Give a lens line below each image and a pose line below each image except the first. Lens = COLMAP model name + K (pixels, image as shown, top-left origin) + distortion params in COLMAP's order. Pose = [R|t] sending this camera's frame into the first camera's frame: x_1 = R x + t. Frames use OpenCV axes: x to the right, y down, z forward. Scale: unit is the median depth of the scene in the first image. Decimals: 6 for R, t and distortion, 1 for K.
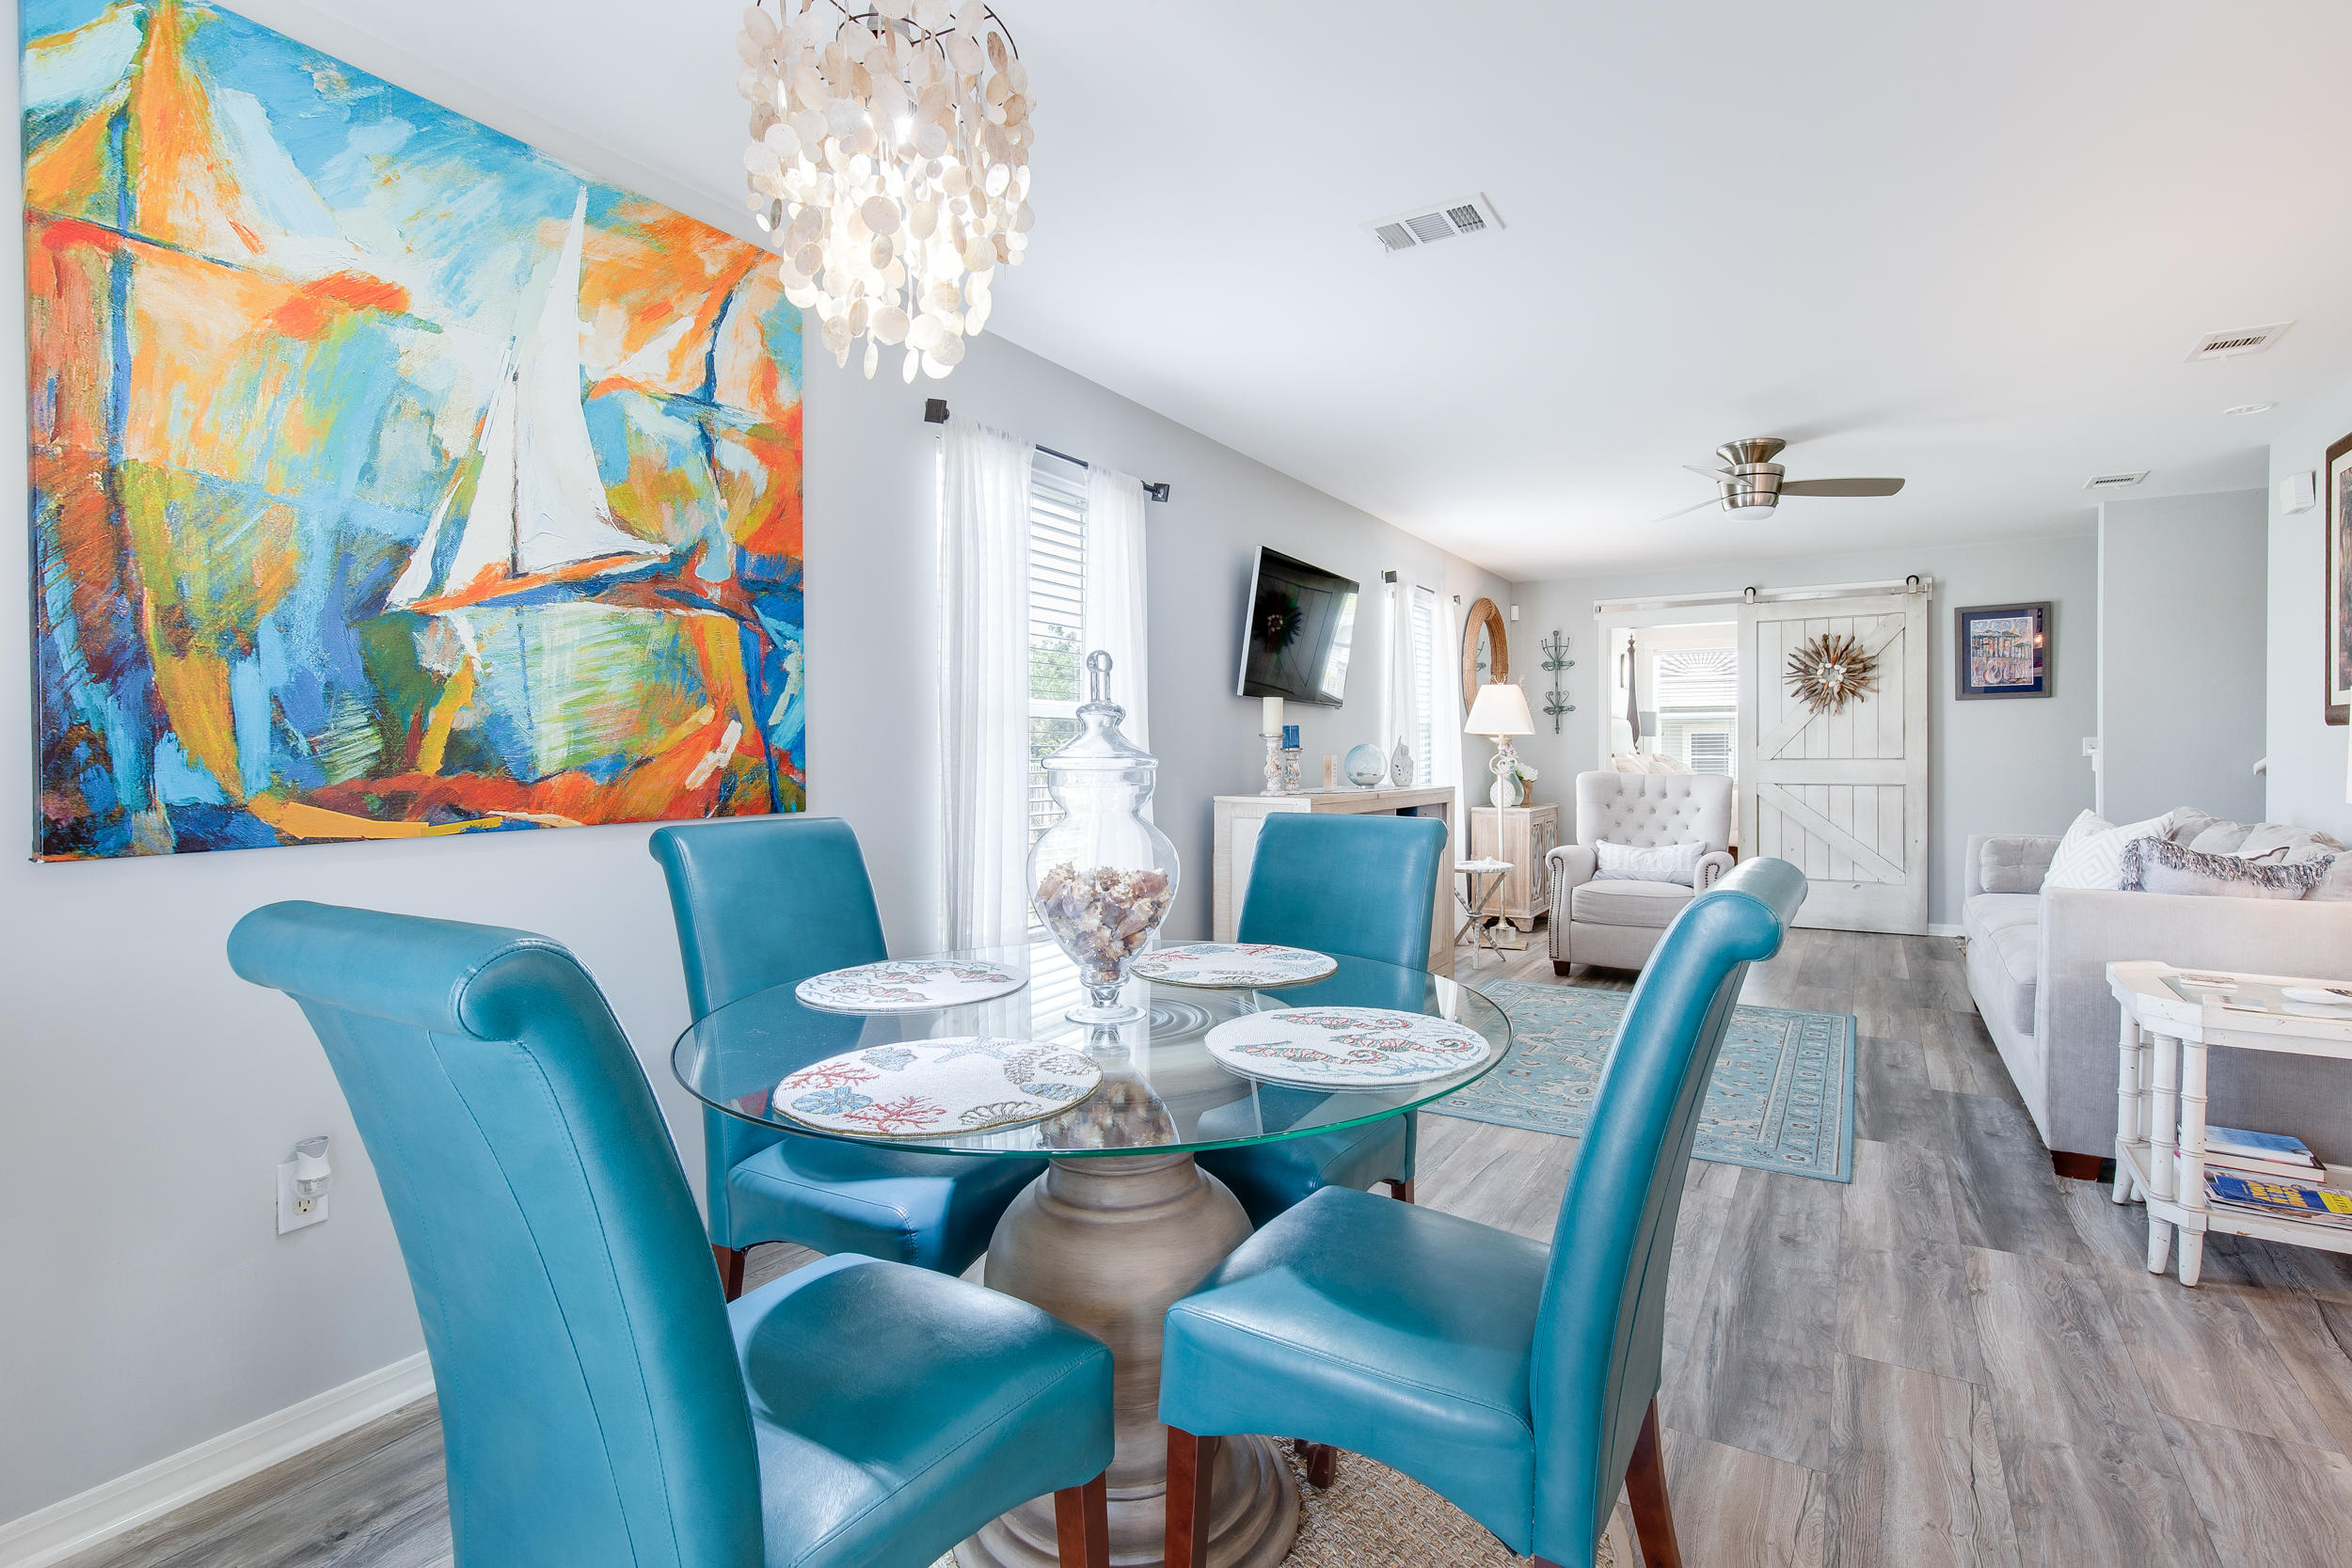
lens RADIAL K [[1090.1, 0, 1177.1], [0, 1090.1, 772.9], [0, 0, 1]] dist [0.014372, -0.000873]
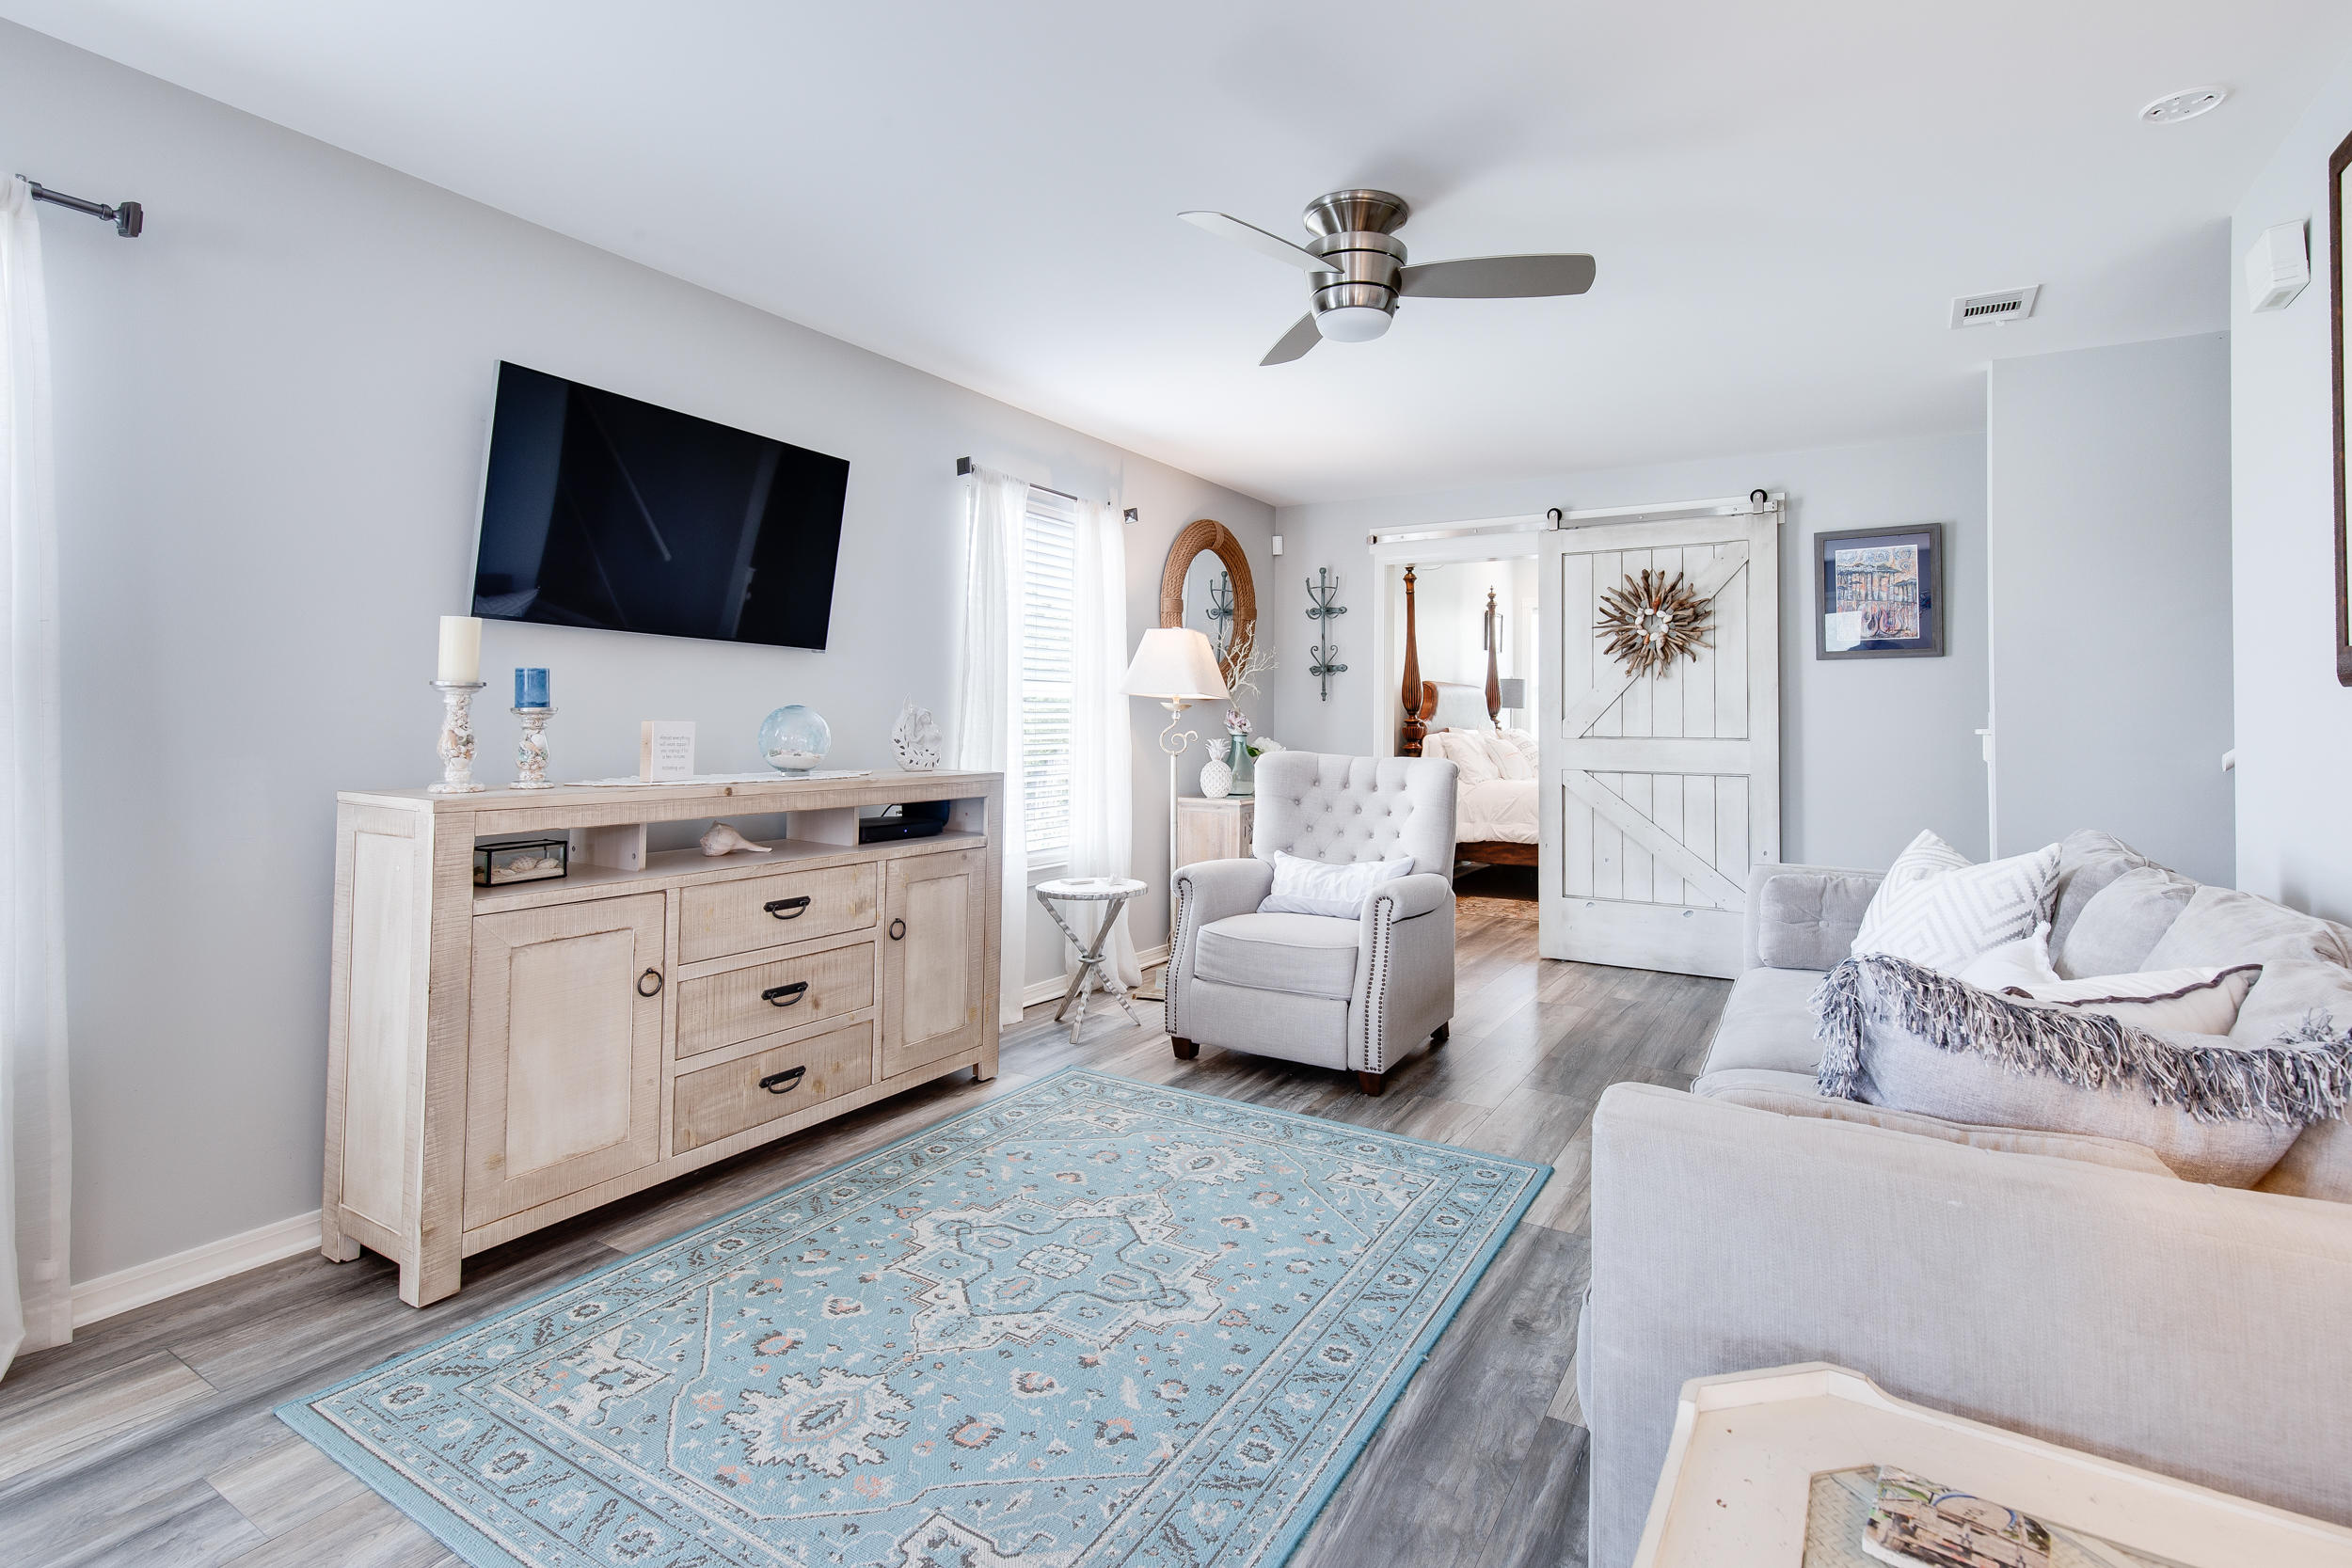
lens RADIAL K [[1090.1, 0, 1158.2], [0, 1090.1, 713.5], [0, 0, 1]] dist [0.014372, -0.000873]
pose [[0.999886, 0.012664, -0.008275, 0.289884], [-0.012892, 0.999521, -0.028132, -0.004951], [0.007915, 0.028235, 0.999570, 0.282258]]
